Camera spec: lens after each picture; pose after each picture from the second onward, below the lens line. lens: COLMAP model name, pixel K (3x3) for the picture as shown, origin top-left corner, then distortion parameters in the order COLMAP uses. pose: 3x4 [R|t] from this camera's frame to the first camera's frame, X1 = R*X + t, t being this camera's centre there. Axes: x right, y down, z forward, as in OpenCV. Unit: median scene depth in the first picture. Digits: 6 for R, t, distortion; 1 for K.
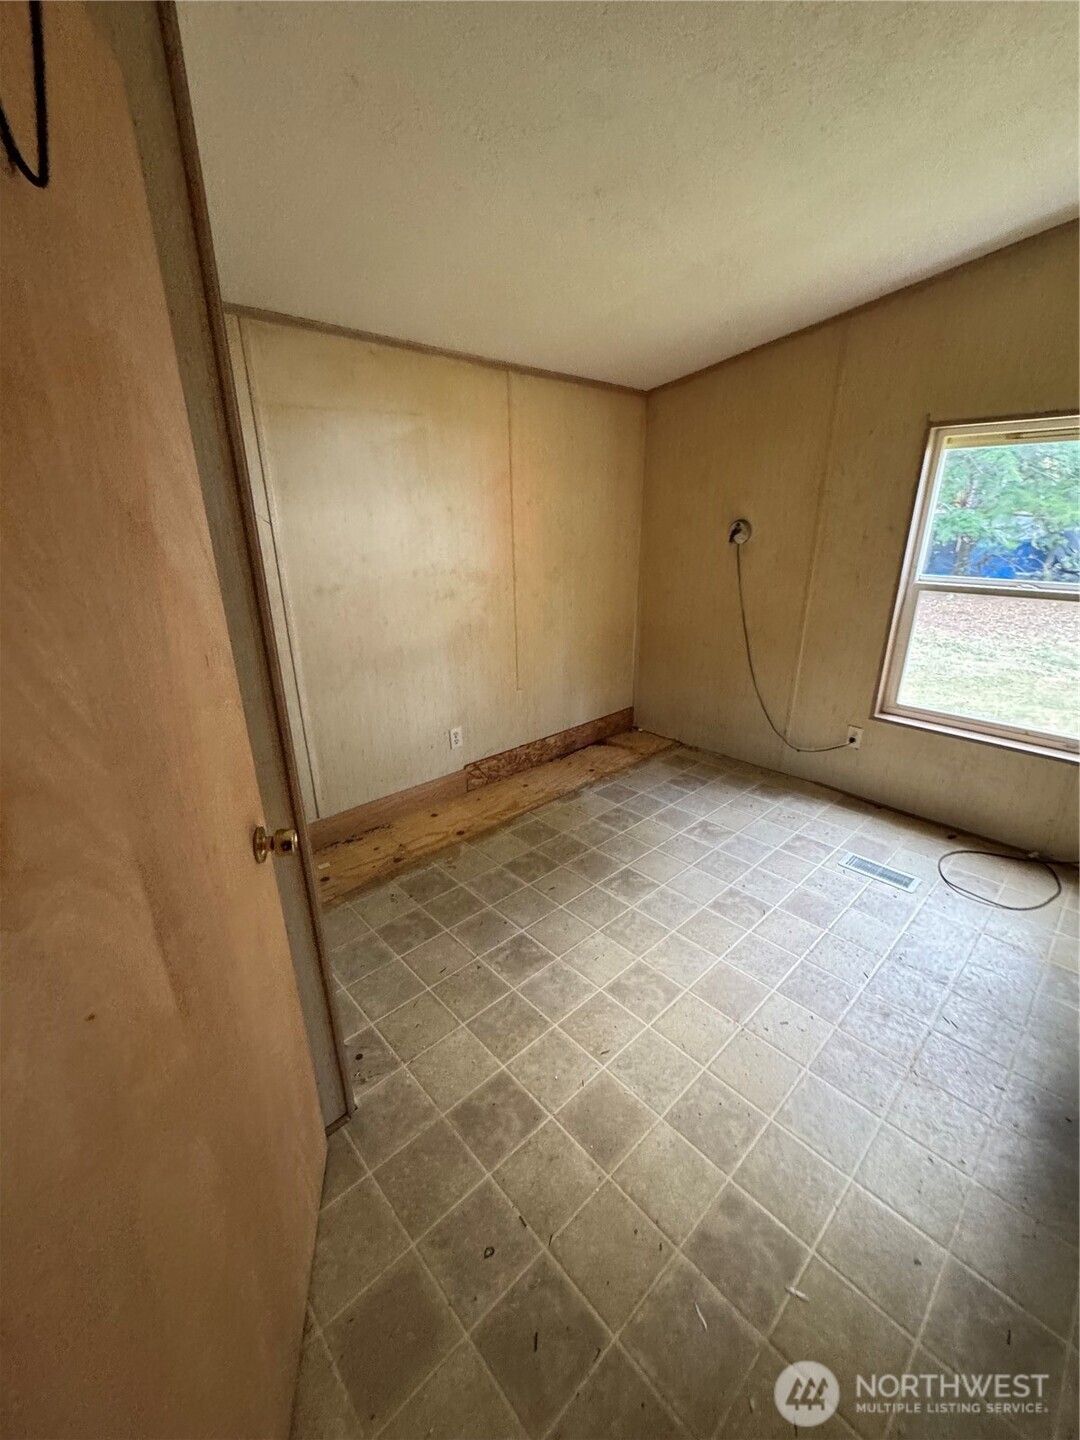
lens RADIAL K [[575.3, 0, 540.0], [0, 575.3, 720.0], [0, 0, 1]] dist [-0.002844, 0.000146]
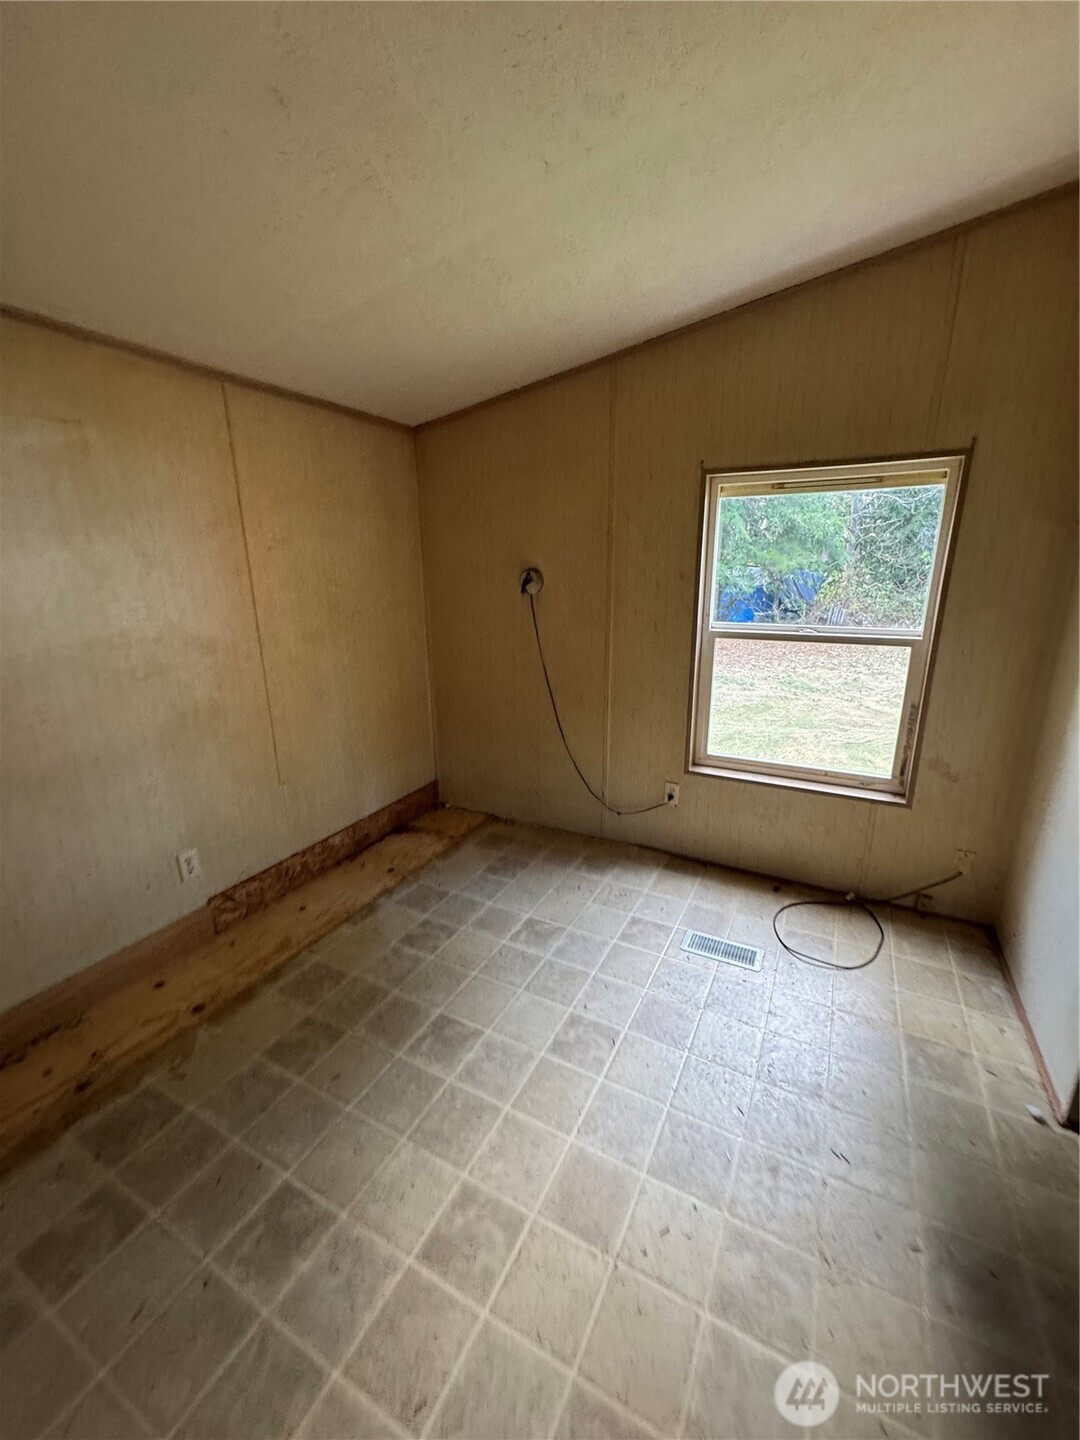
lens RADIAL K [[575.3, 0, 540.0], [0, 575.3, 720.0], [0, 0, 1]] dist [-0.002844, 0.000146]
pose [[0.944423, -0.087151, 0.316969, 0.059811], [0.113134, 0.991485, -0.064480, -0.056164], [-0.308651, 0.096756, 0.946241, 0.176399]]
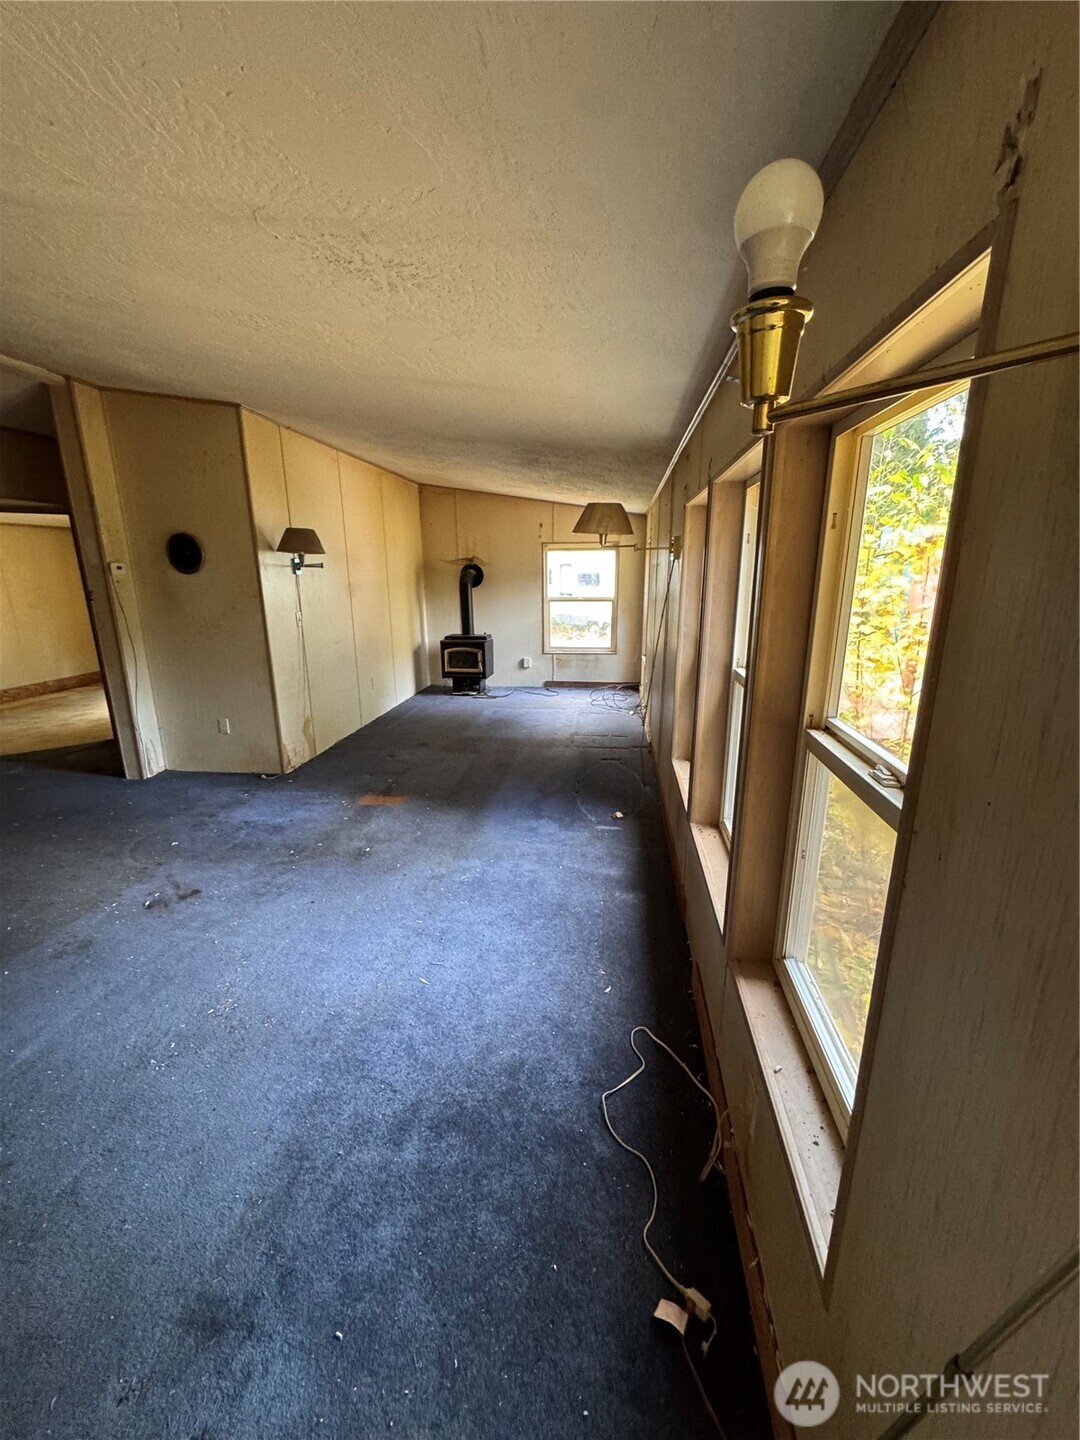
lens RADIAL K [[575.3, 0, 540.0], [0, 575.3, 720.0], [0, 0, 1]] dist [-0.002844, 0.000146]
pose [[0.768037, -0.161879, 0.619608, 0.091479], [0.218243, 0.975770, -0.015594, 0.741310], [-0.602071, 0.147202, 0.784756, -2.169893]]
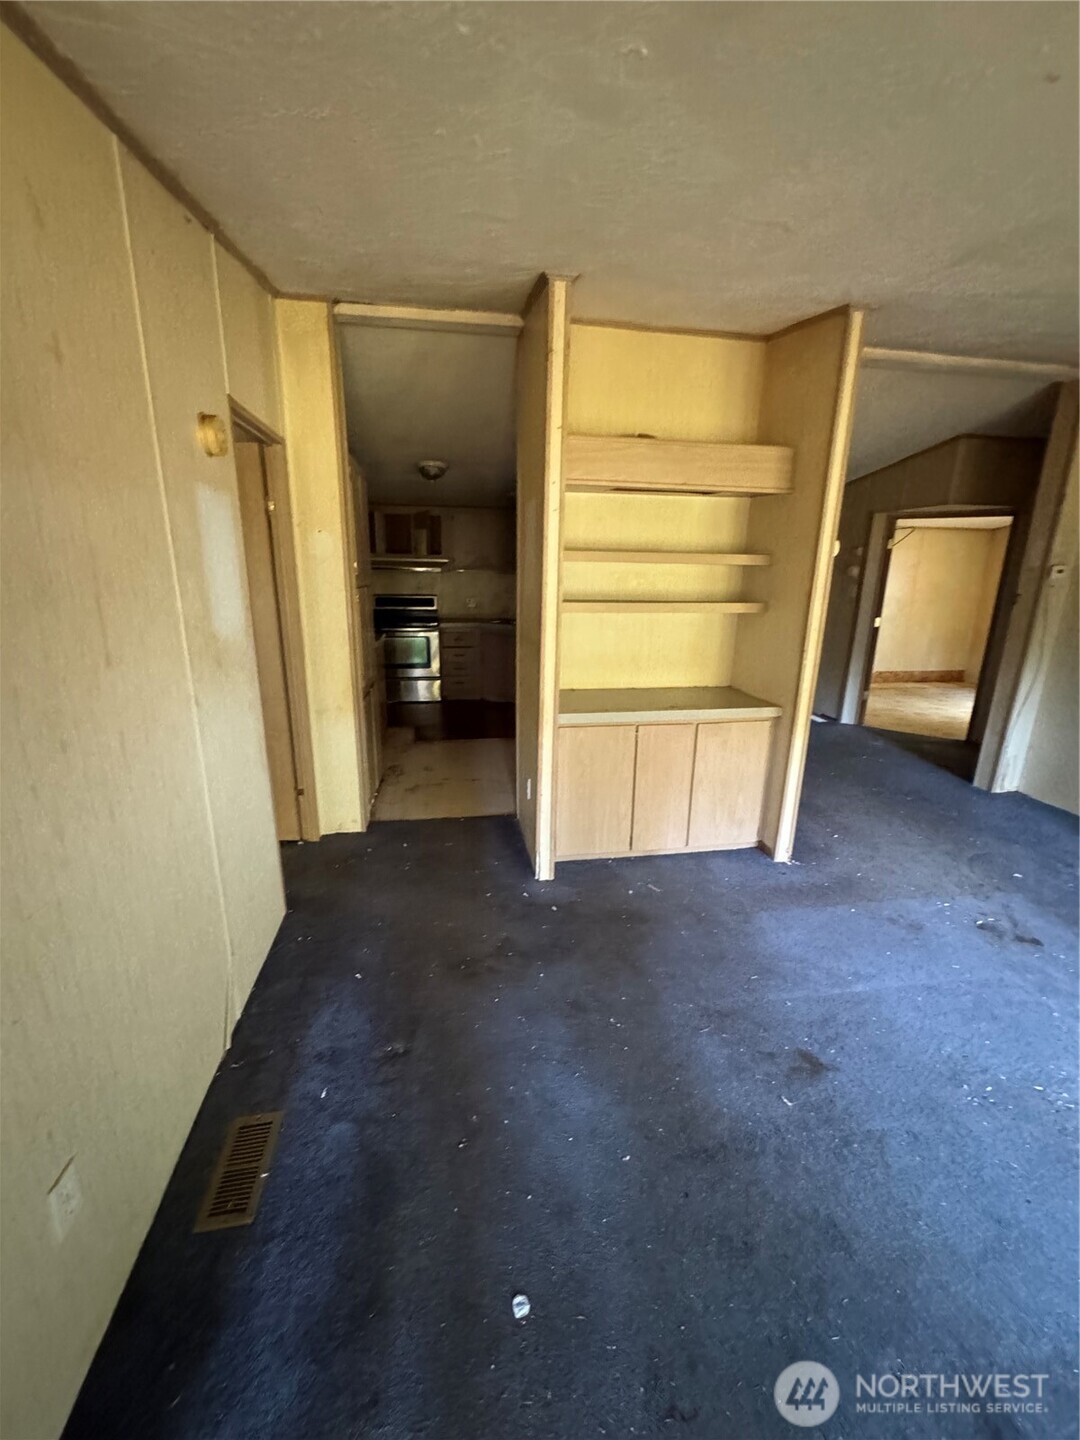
lens RADIAL K [[575.3, 0, 540.0], [0, 575.3, 720.0], [0, 0, 1]] dist [-0.002844, 0.000146]
pose [[0.837917, 0.162093, -0.521173, -0.015774], [-0.204933, 0.978452, -0.025168, 0.733682], [0.505863, 0.127895, 0.853080, -2.157835]]
